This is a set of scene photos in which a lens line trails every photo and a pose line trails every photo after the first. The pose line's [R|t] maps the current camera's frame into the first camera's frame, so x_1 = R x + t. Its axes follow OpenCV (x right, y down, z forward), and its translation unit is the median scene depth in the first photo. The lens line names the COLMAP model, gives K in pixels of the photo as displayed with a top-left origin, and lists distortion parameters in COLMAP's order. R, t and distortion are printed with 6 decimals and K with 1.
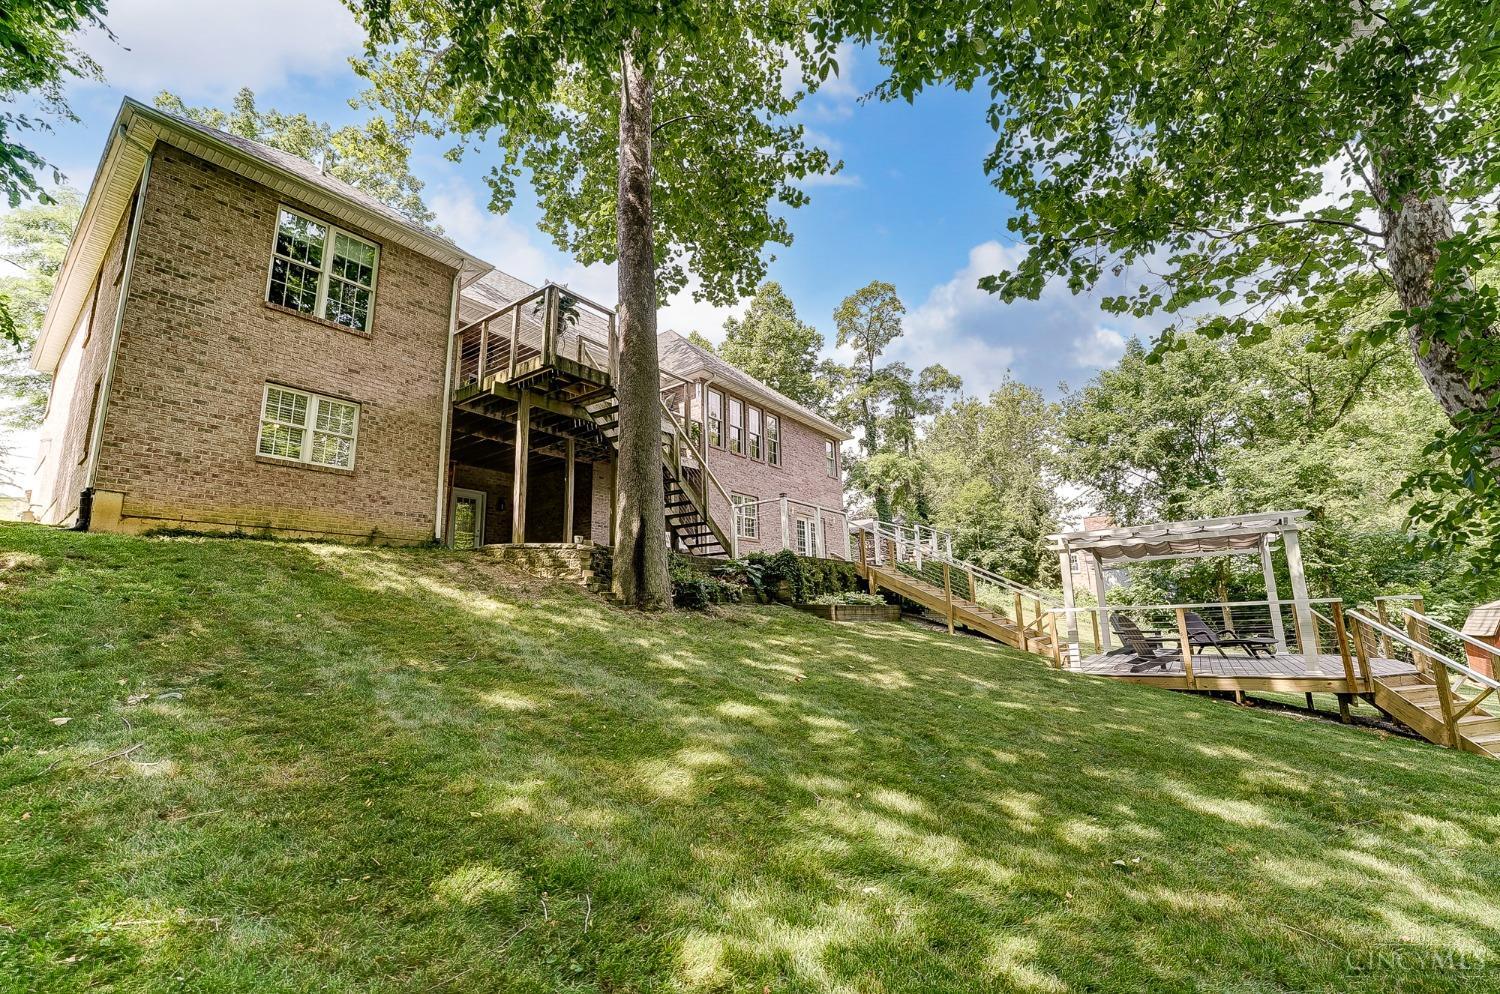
lens RADIAL K [[610.0, 0, 748.6], [0, 610.0, 496.3], [0, 0, 1]] dist [-0.004091, -0.000300]
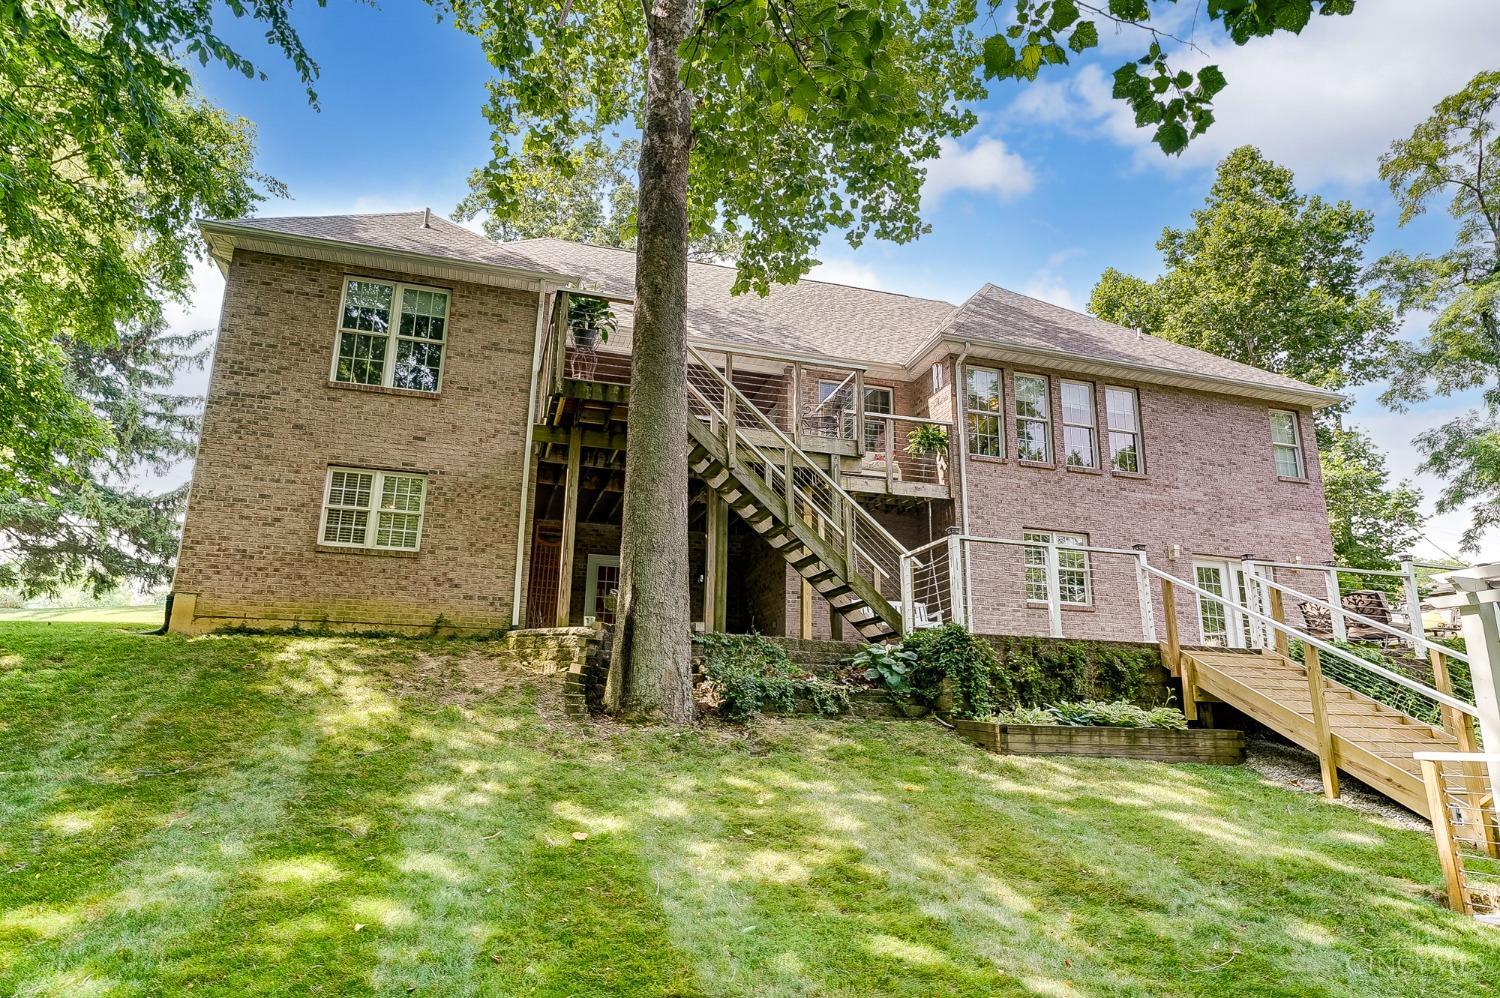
lens RADIAL K [[901.6, 0, 750.0], [0, 901.6, 496.0], [0, 0, 1]] dist [0.033816, -0.001394]
pose [[0.811344, -0.113774, -0.573391, 0.502489], [0.078728, 0.993208, -0.085676, 0.028300], [0.579244, 0.024370, 0.814790, 0.218495]]
